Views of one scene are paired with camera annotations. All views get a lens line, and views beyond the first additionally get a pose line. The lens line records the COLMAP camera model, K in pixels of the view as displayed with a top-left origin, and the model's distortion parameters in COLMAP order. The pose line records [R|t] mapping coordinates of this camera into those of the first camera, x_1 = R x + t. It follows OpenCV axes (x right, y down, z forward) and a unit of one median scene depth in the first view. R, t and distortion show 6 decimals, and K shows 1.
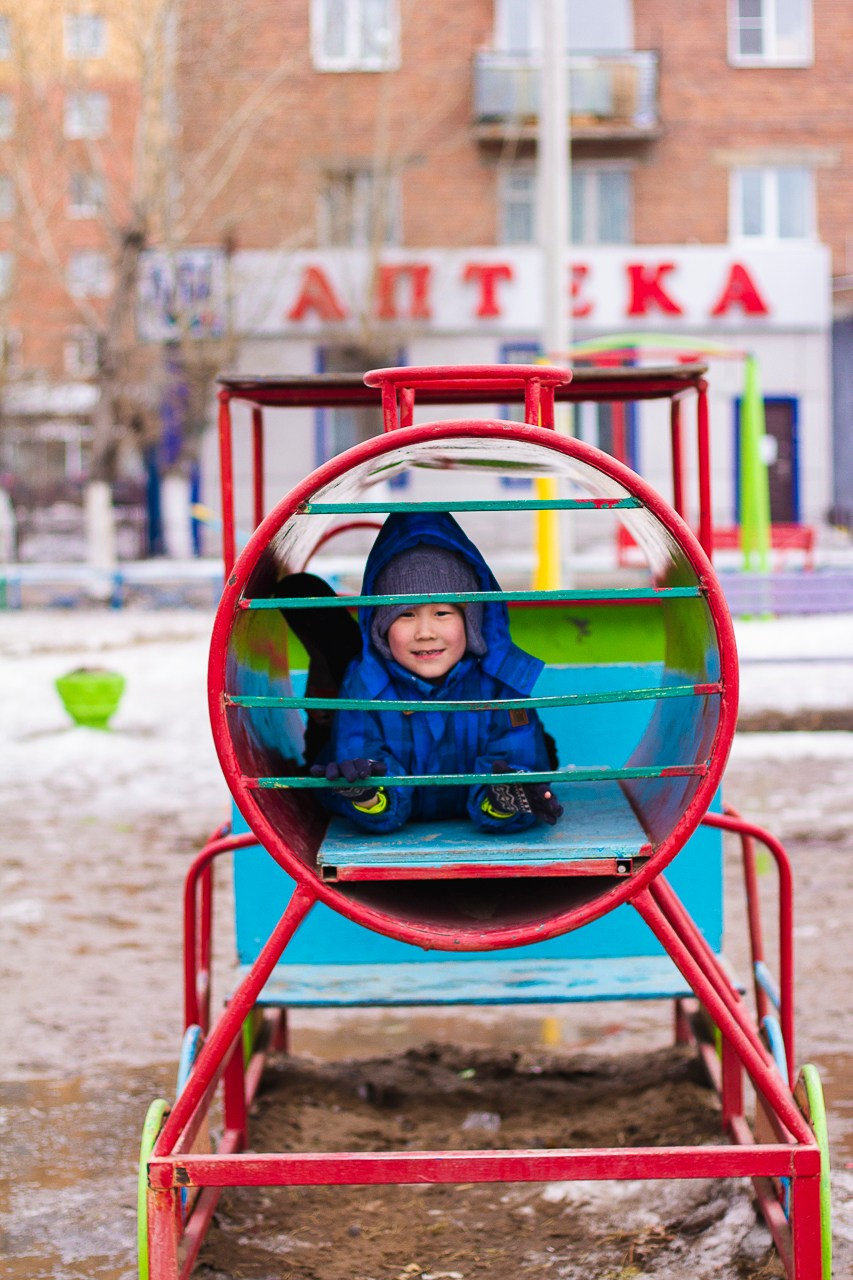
lens RADIAL K [[2993.0, 0, 427.4], [0, 2993.0, 643.1], [0, 0, 1]] dist [-0.119298, 0.000000]
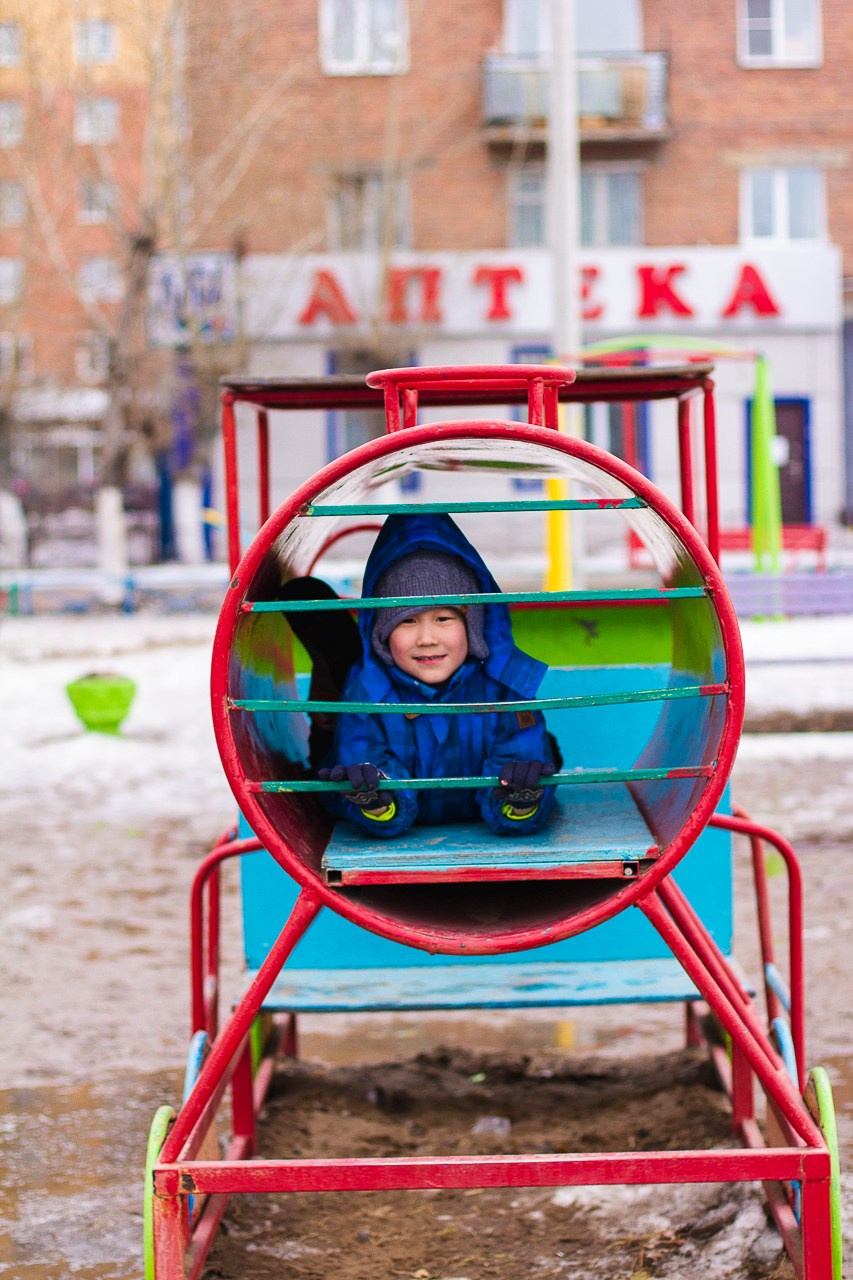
lens RADIAL K [[2993.0, 0, 427.3], [0, 2993.0, 641.0], [0, 0, 1]] dist [-0.119298, 0.000000]
pose [[0.999970, -0.006176, -0.004629, 0.002328], [0.006167, 0.999979, -0.001887, 0.000277], [0.004640, 0.001858, 0.999988, 0.004226]]
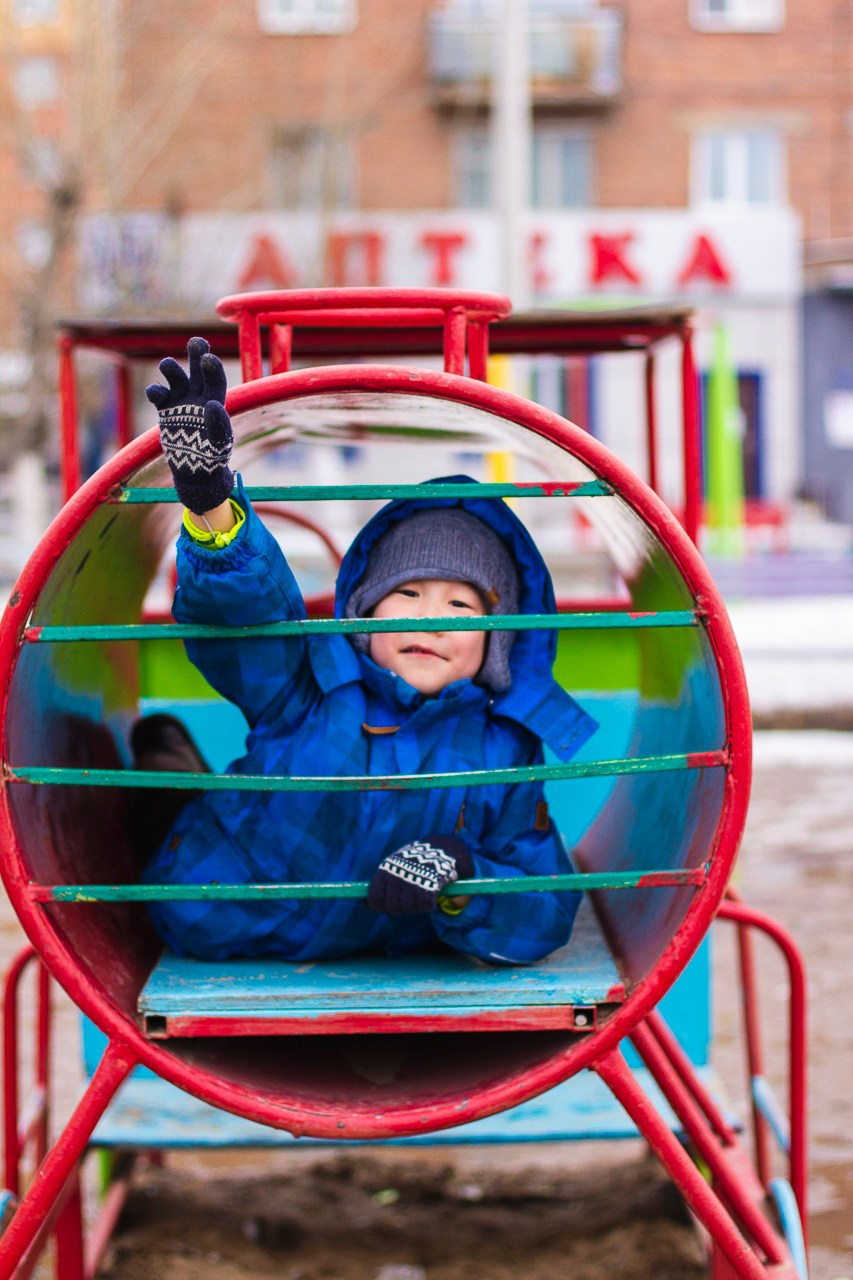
lens RADIAL K [[2993.0, 0, 424.6], [0, 2993.0, 635.5], [0, 0, 1]] dist [-0.119298, 0.000000]
pose [[0.999914, 0.002883, 0.012766, 0.014269], [-0.002958, 0.999978, 0.005897, -0.012104], [-0.012749, -0.005934, 0.999901, 0.223405]]
